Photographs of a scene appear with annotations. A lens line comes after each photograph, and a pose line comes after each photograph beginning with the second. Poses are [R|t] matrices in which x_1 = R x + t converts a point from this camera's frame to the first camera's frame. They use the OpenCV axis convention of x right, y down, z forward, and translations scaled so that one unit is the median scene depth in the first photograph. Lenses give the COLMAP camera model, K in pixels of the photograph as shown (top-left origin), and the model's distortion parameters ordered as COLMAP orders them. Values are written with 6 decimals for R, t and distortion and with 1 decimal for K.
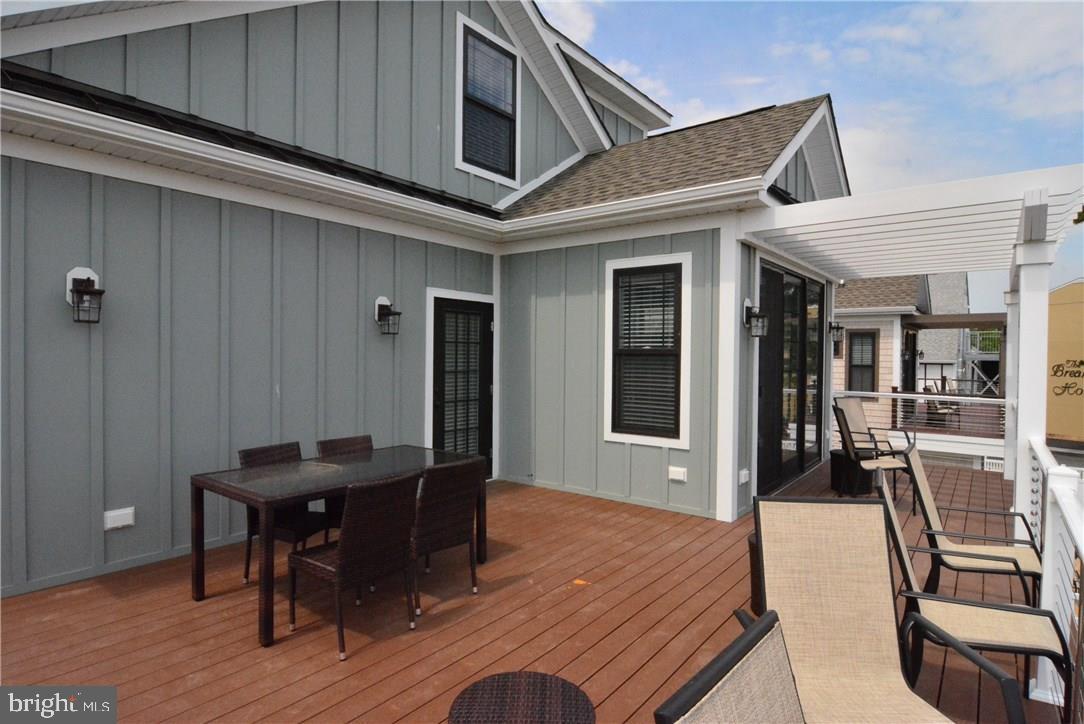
lens RADIAL K [[585.0, 0, 542.0], [0, 585.0, 362.0], [0, 0, 1]] dist [-0.001663, -0.015586]
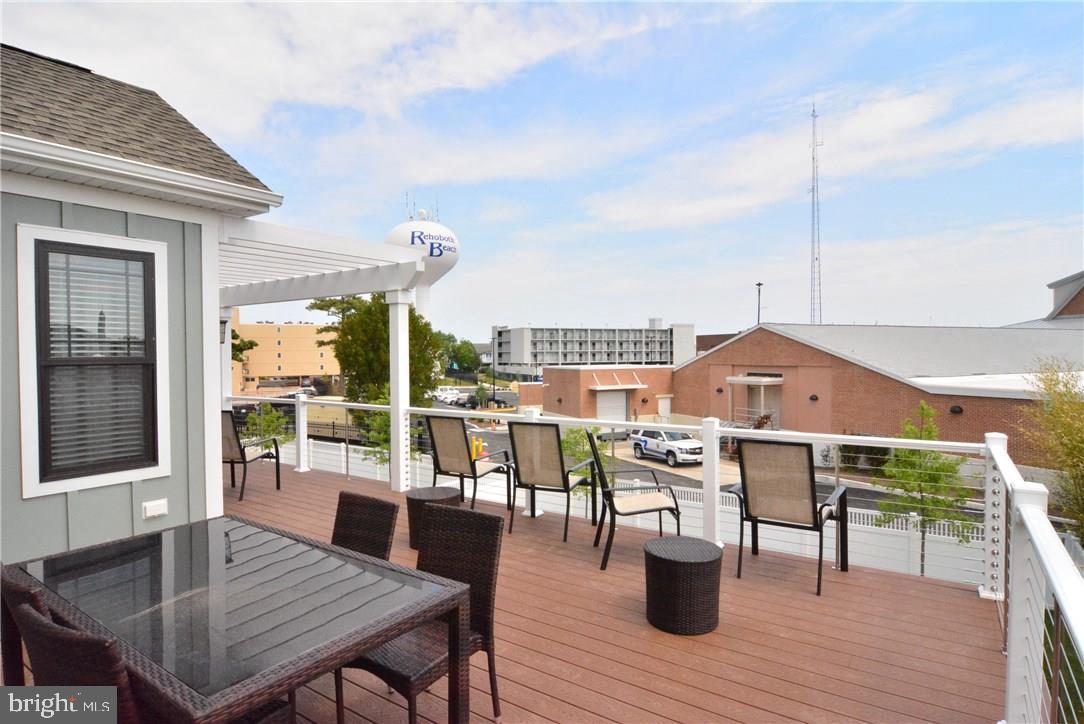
lens RADIAL K [[585.0, 0, 542.0], [0, 585.0, 362.0], [0, 0, 1]] dist [-0.001663, -0.015586]
pose [[-0.050523, -0.019557, 0.998531, -0.609266], [0.022145, 0.999541, 0.020697, -0.019933], [-0.998477, 0.023158, -0.050067, 0.491586]]
